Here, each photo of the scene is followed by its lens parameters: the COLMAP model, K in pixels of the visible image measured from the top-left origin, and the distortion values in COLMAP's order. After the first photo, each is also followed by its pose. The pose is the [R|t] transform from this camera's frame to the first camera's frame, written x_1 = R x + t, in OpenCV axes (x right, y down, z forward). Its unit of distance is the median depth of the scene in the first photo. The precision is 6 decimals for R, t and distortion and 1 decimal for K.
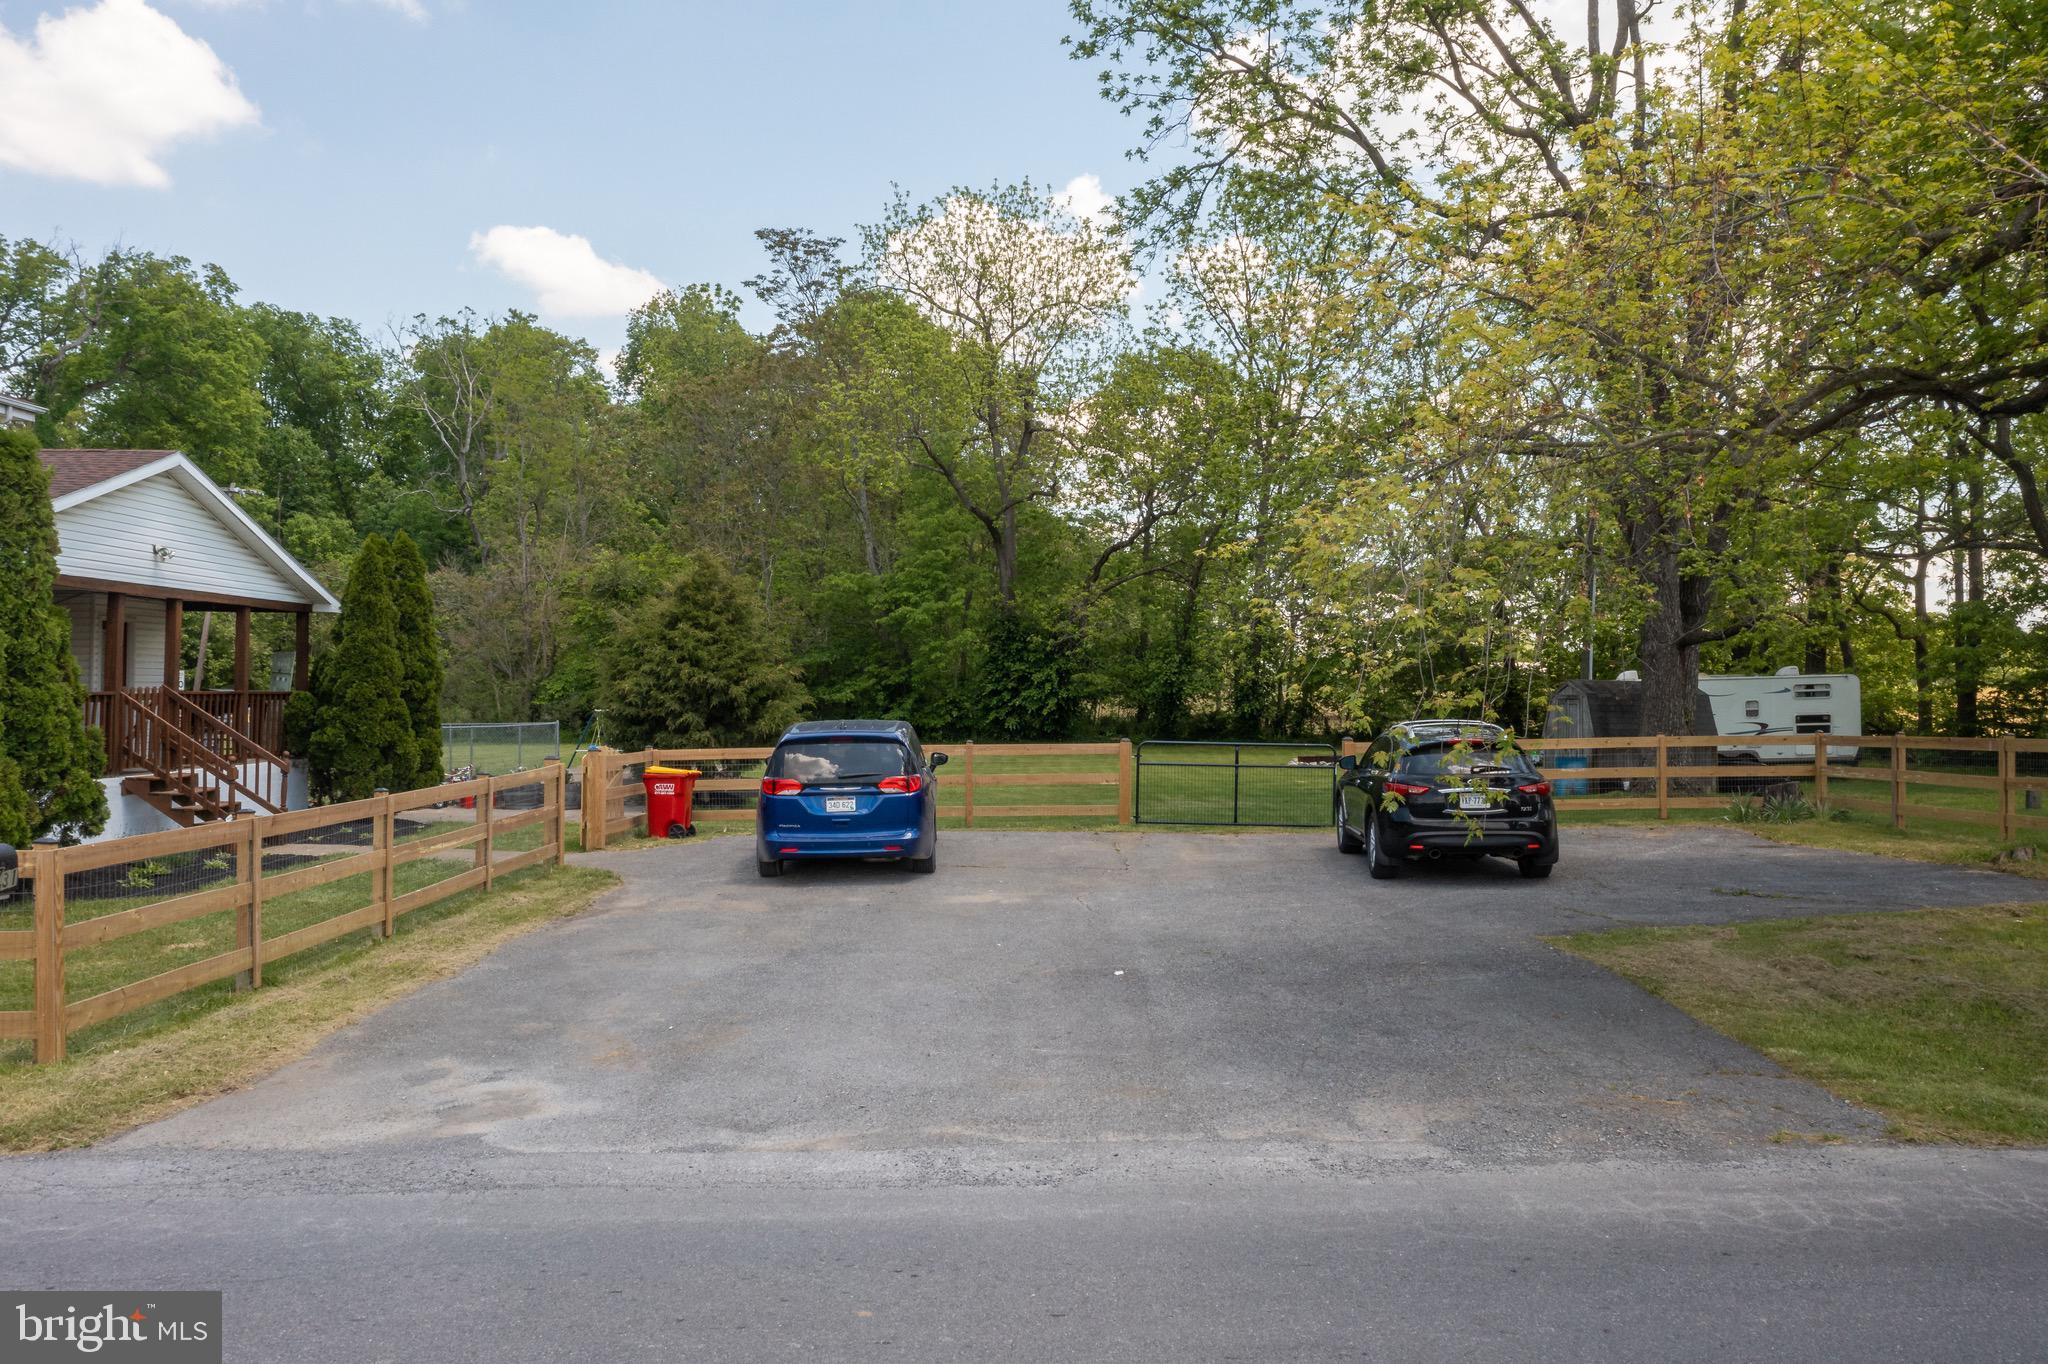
lens RADIAL K [[1622.8, 0, 1025.6], [0, 1622.8, 685.4], [0, 0, 1]] dist [-0.021609, 0.008853]
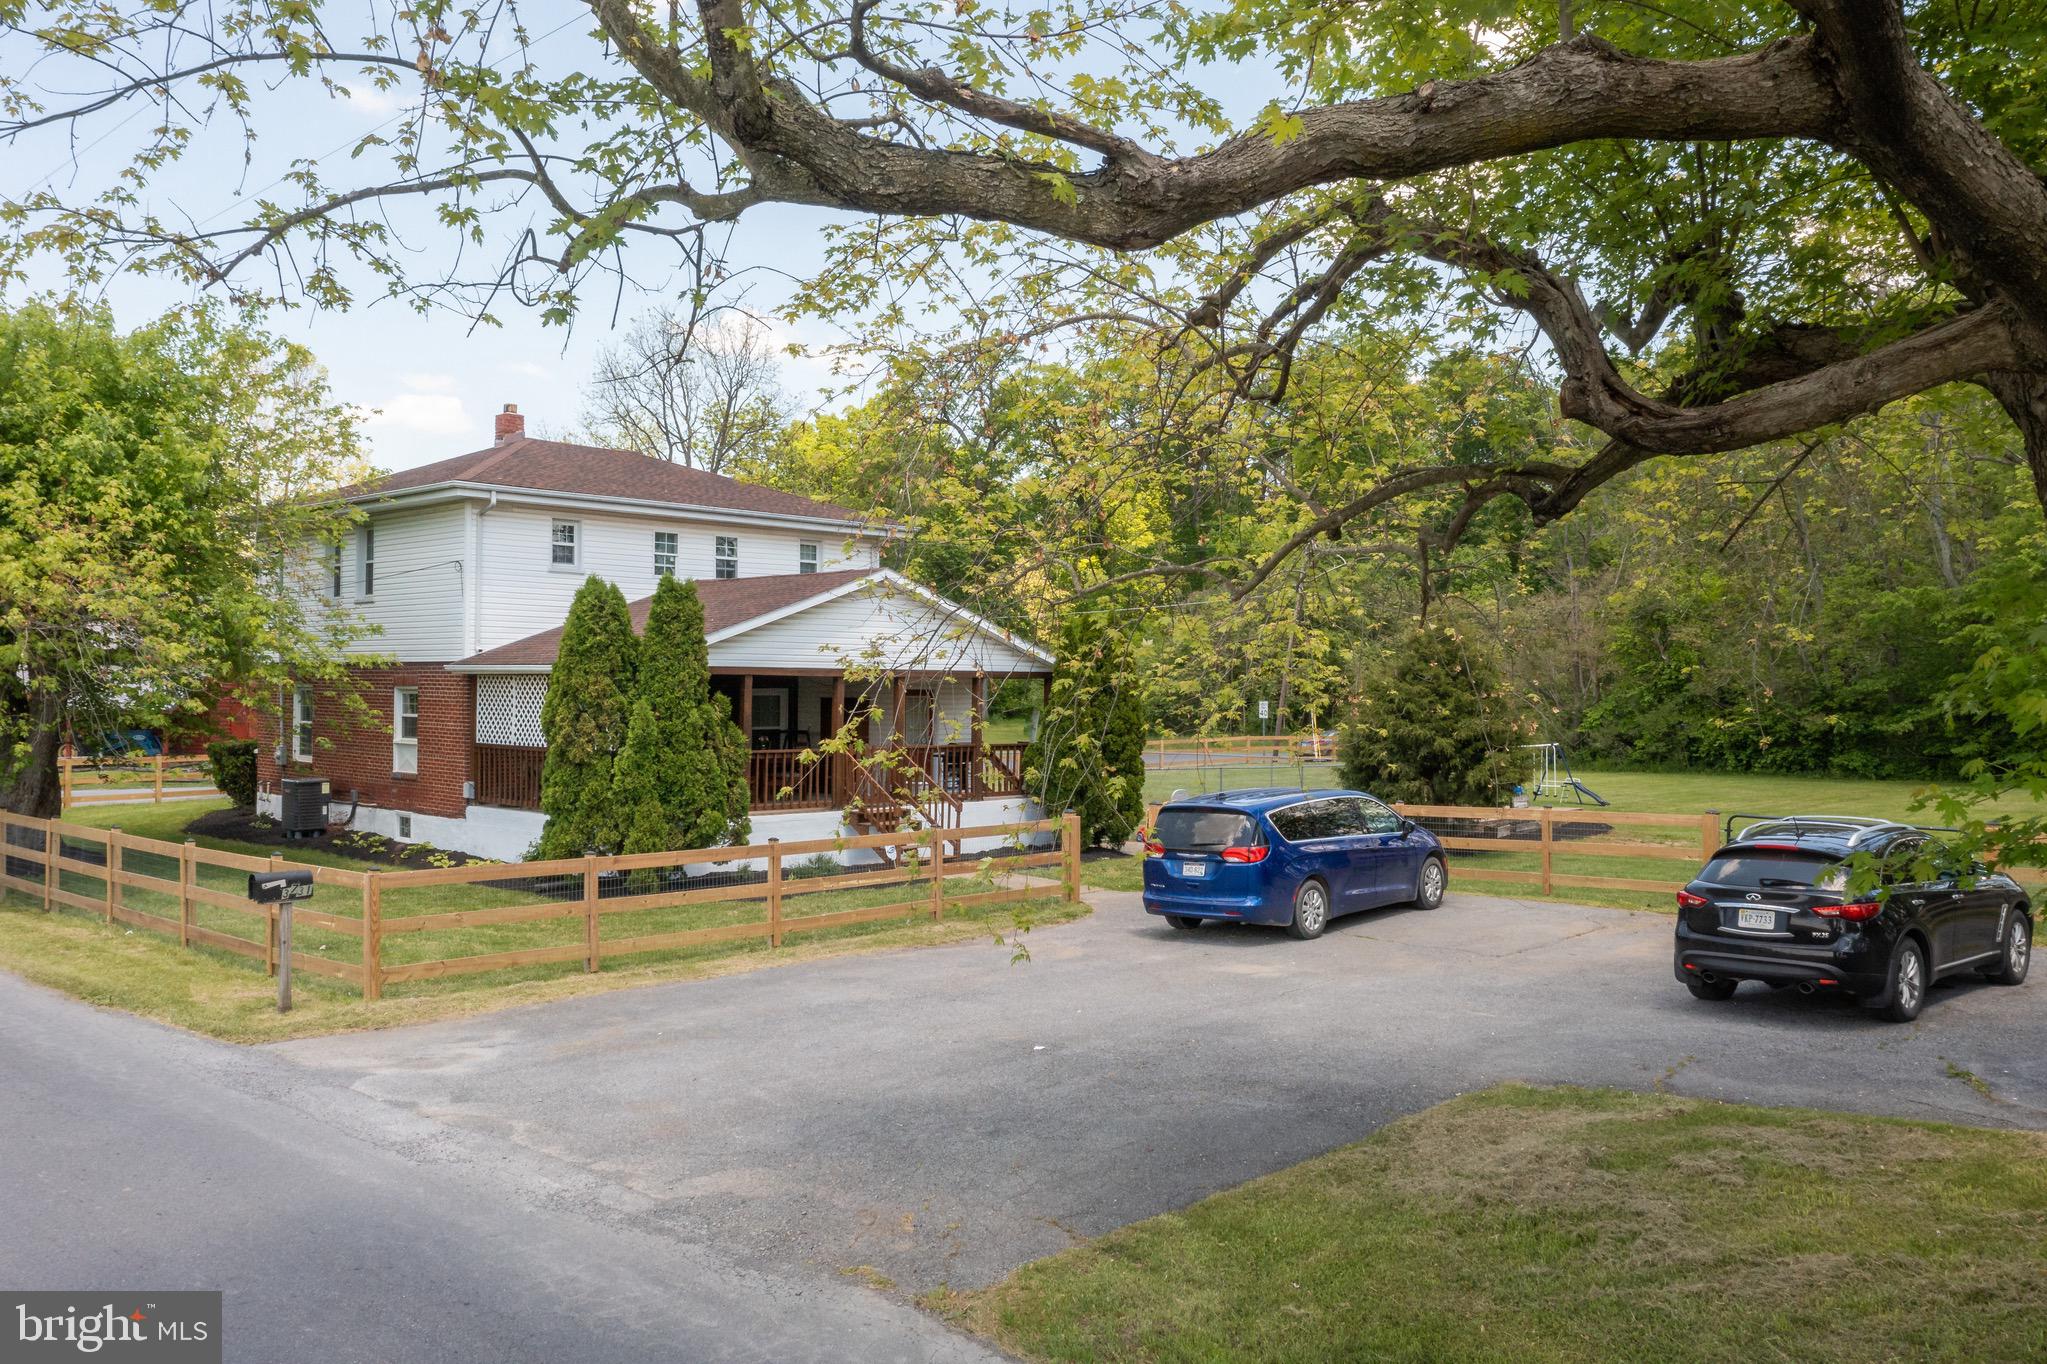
lens RADIAL K [[1622.0, 0, 1026.6], [0, 1622.0, 682.5], [0, 0, 1]] dist [-0.021609, 0.008853]
pose [[0.717062, -0.009115, -0.696950, 1.328185], [0.004192, 0.999953, -0.008765, -0.101956], [0.696997, 0.003364, 0.717066, 0.314807]]
